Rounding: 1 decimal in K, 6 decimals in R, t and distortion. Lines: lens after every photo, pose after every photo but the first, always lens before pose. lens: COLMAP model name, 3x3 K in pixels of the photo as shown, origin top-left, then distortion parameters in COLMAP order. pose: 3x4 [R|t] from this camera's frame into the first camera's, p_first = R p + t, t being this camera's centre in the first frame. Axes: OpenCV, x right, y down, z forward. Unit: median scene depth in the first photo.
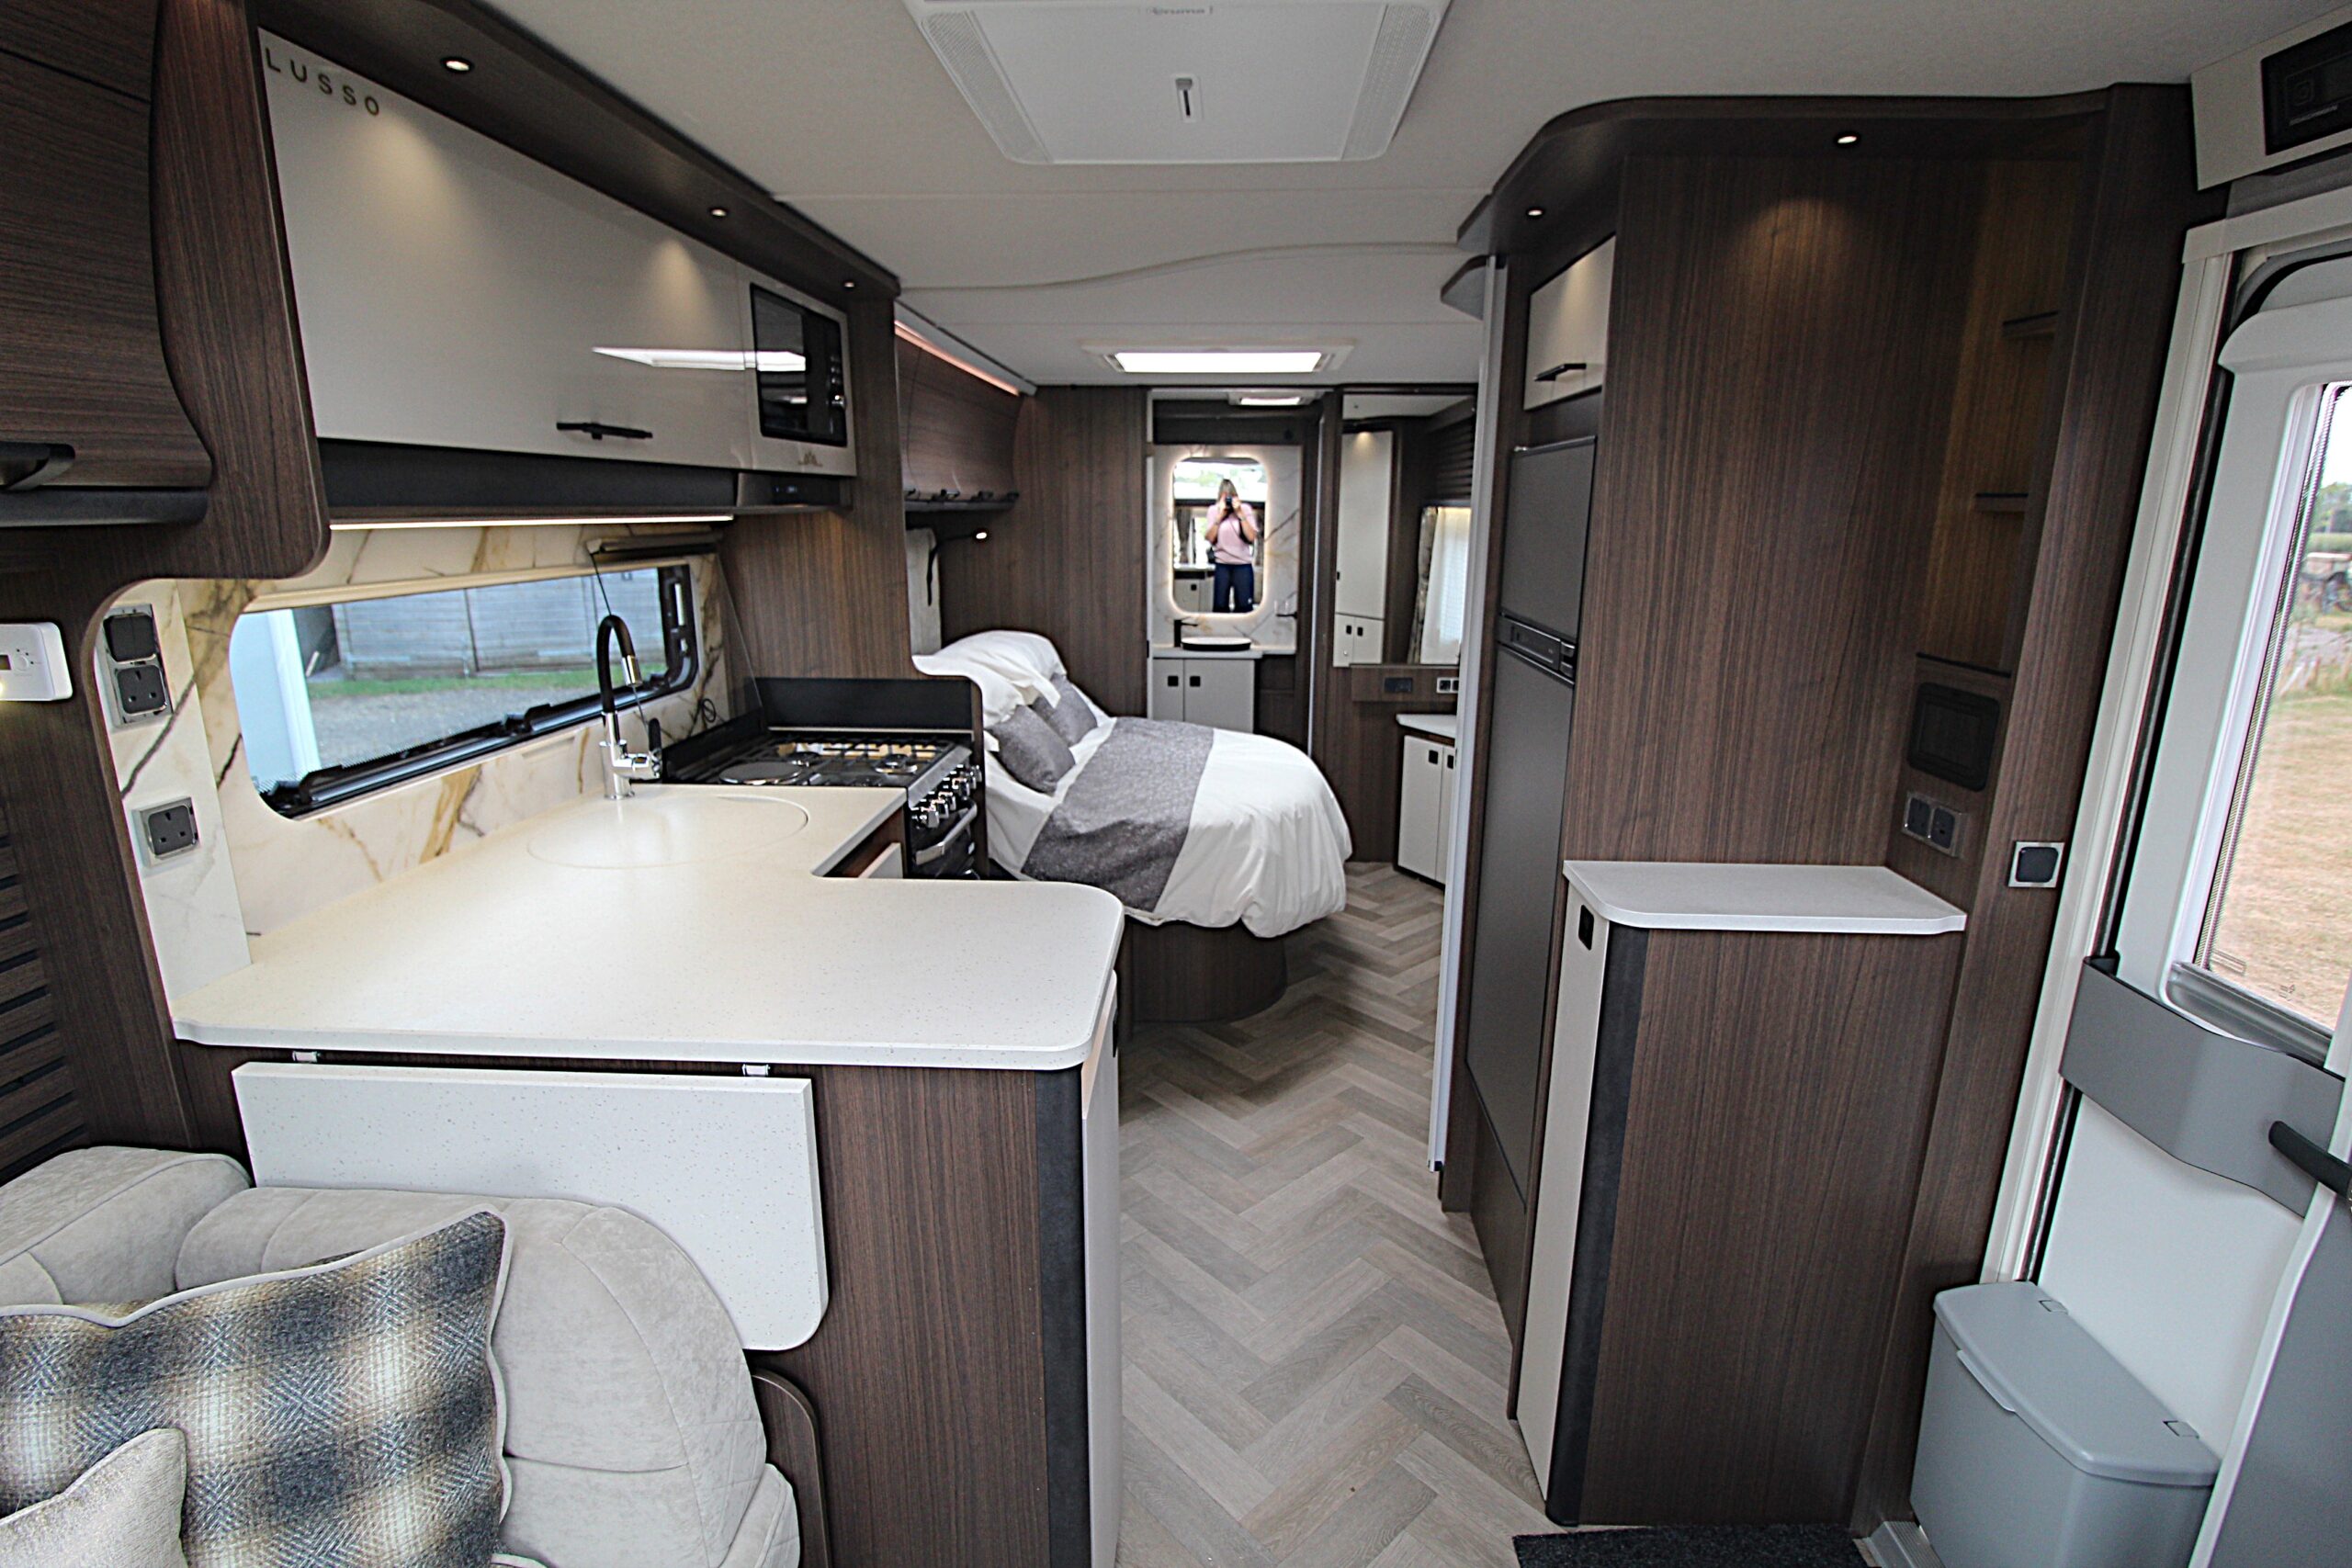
lens RADIAL K [[1095.4, 0, 1187.0], [0, 1095.4, 772.6], [0, 0, 1]] dist [0.001114, -0.014059]
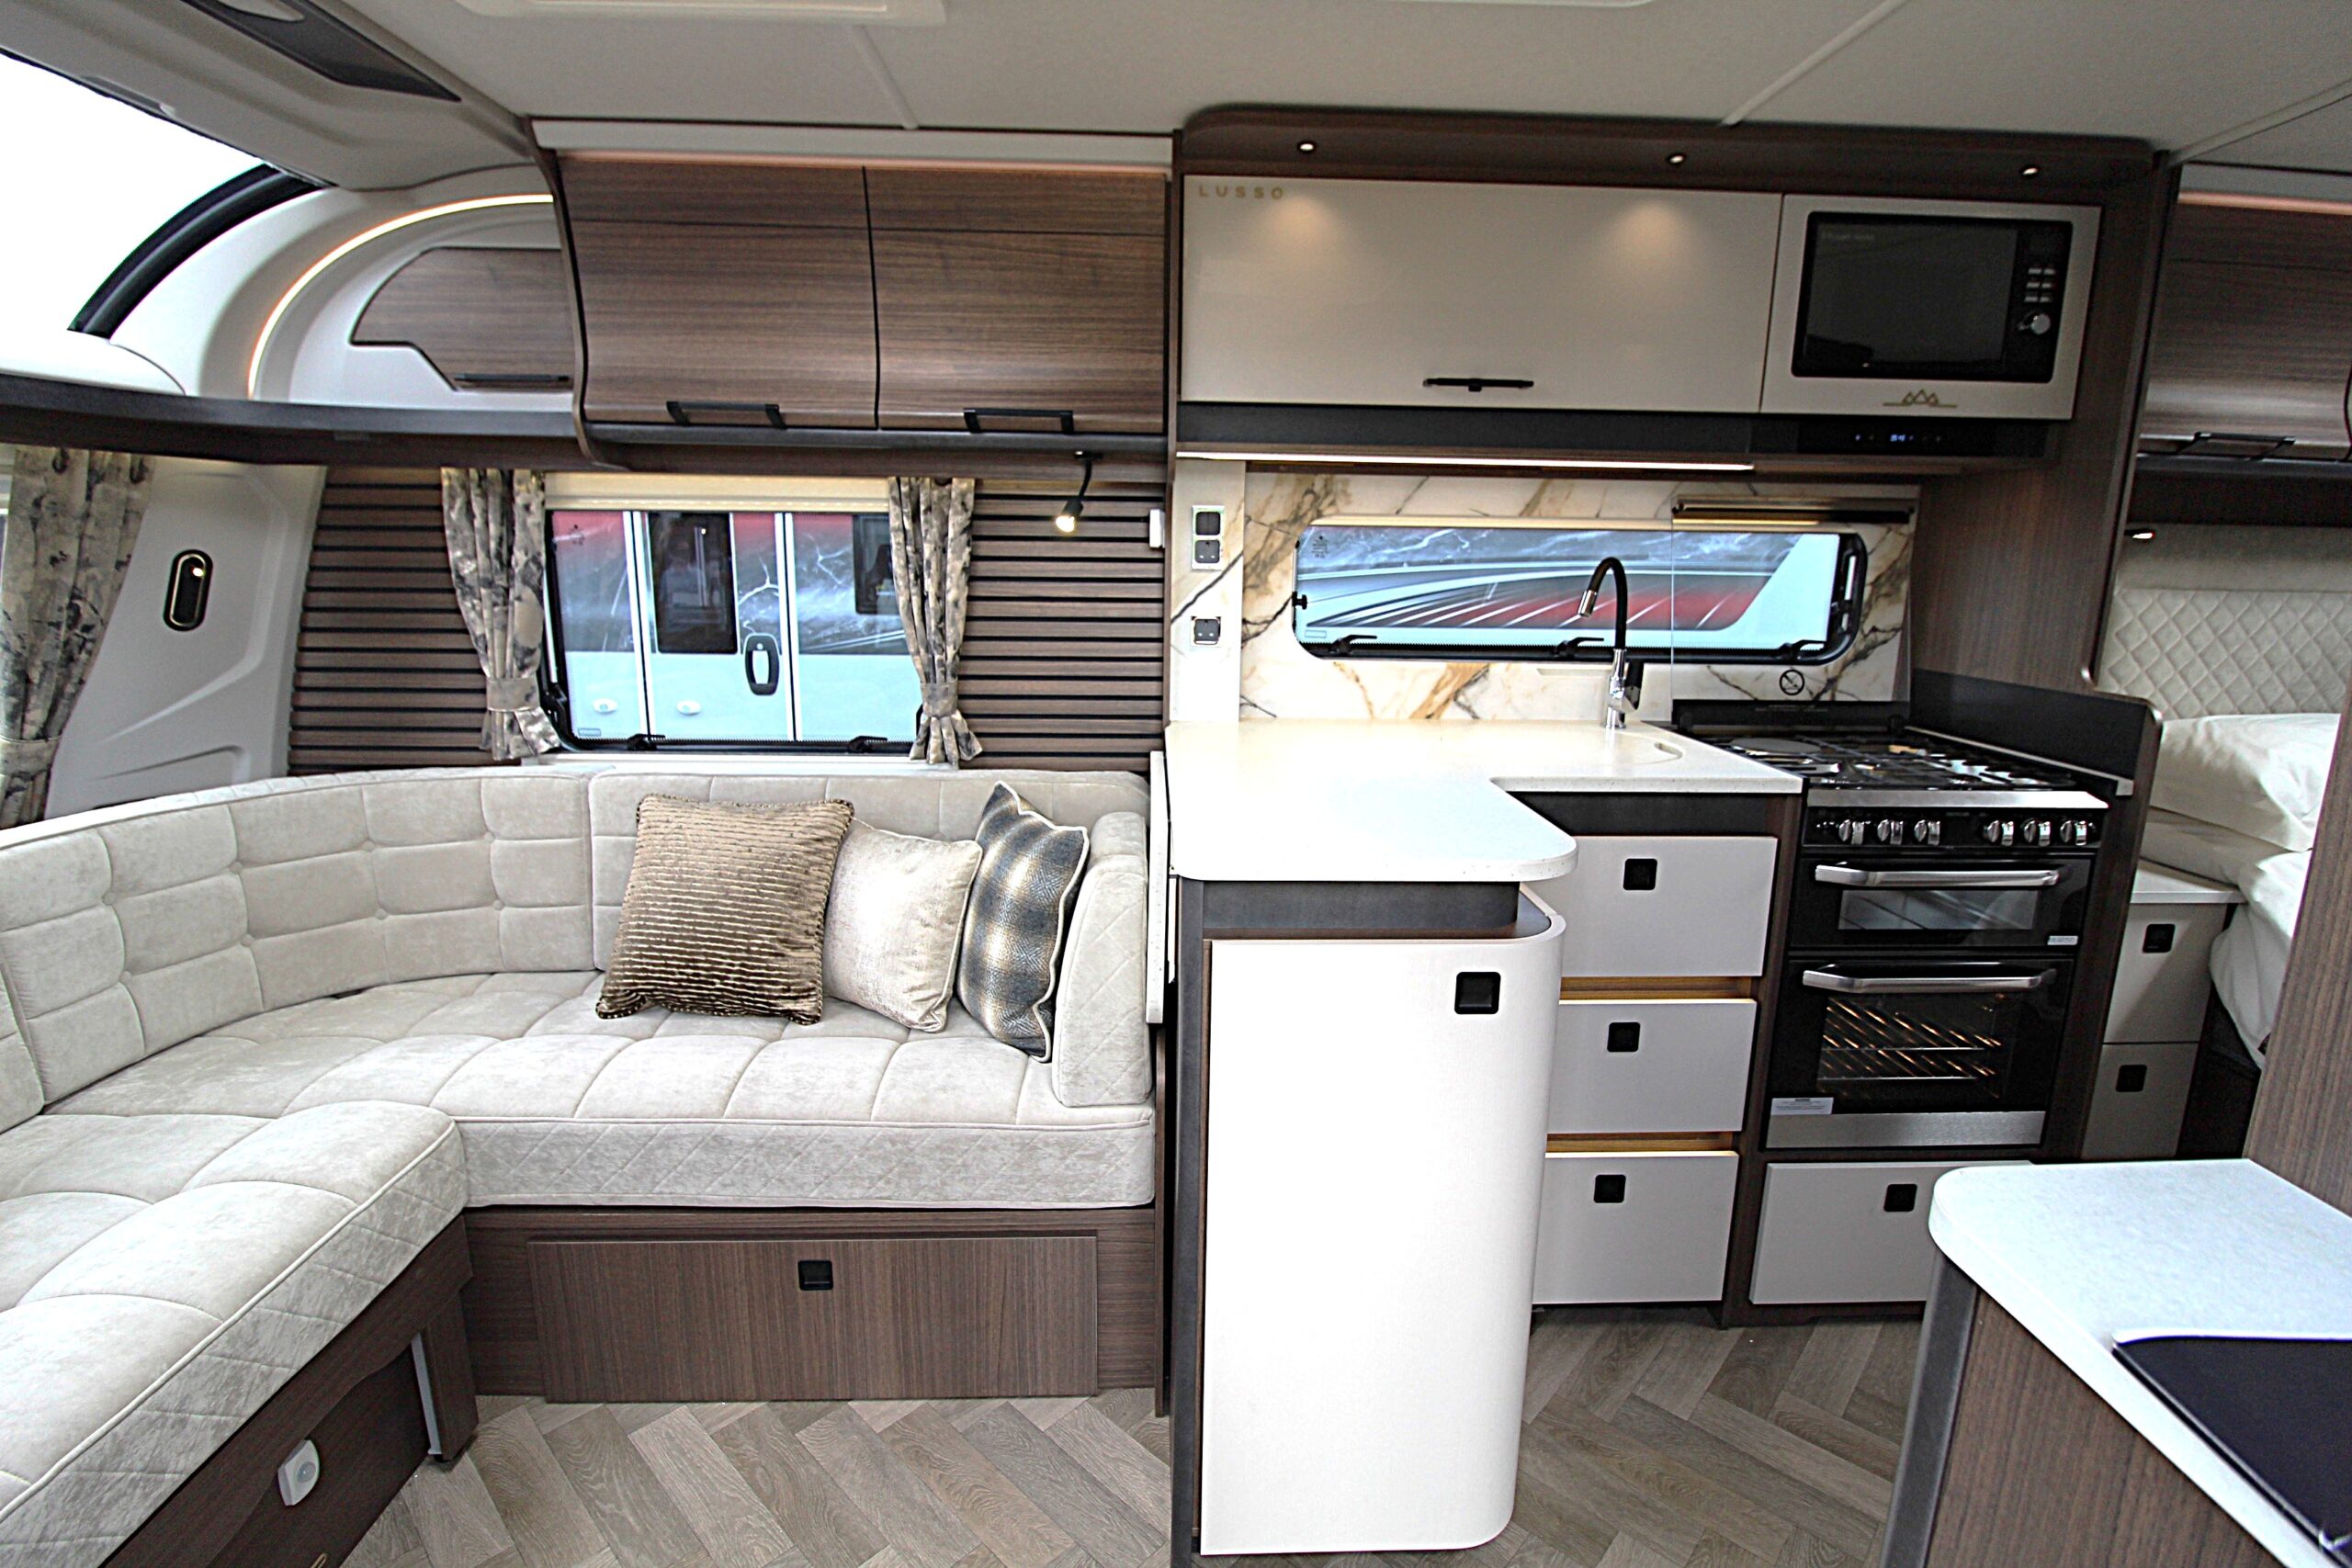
lens RADIAL K [[1087.6, 0, 1190.6], [0, 1087.6, 765.6], [0, 0, 1]] dist [-0.001109, -0.012796]
pose [[0.076389, 0.190866, -0.978639, 0.407993], [-0.249411, 0.953962, 0.166585, -0.013034], [0.965380, 0.231358, 0.120477, 0.354729]]
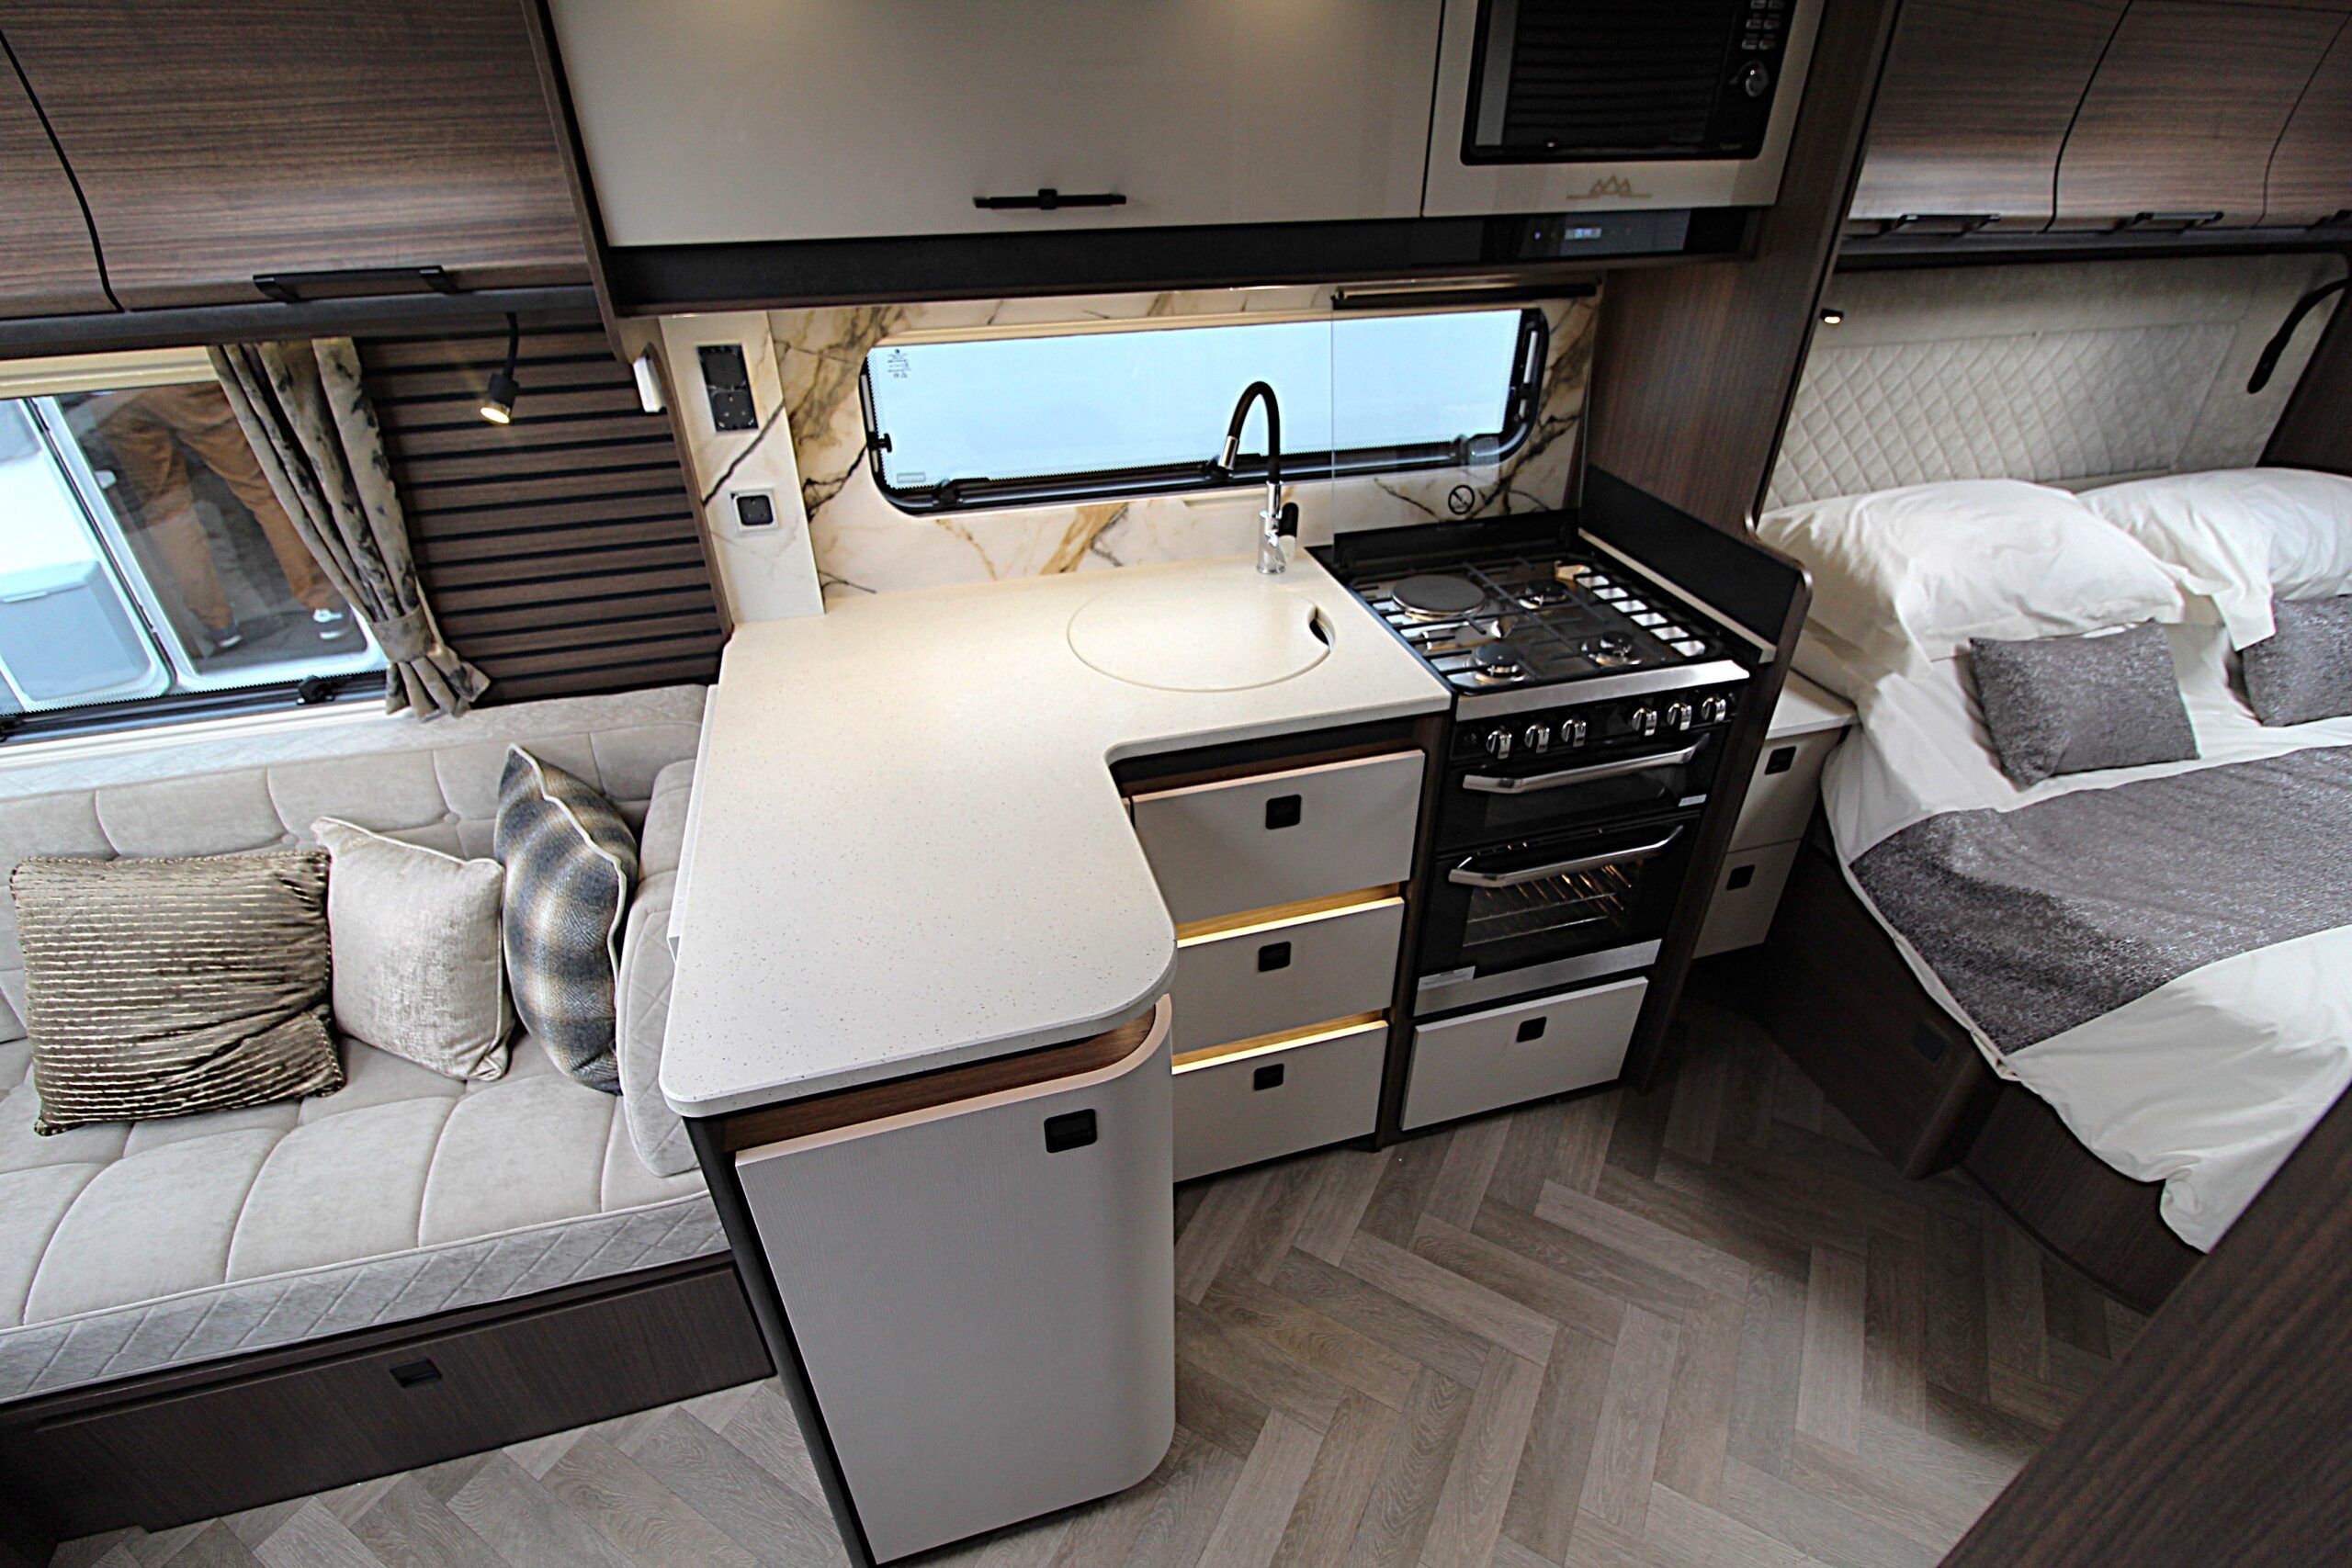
lens RADIAL K [[1095.4, 0, 1187.0], [0, 1095.4, 772.6], [0, 0, 1]] dist [0.001114, -0.014059]
pose [[0.315572, 0.511294, -0.799370, 0.246910], [-0.223013, 0.858783, 0.461256, -0.193481], [0.922323, 0.032710, 0.385033, 0.432775]]
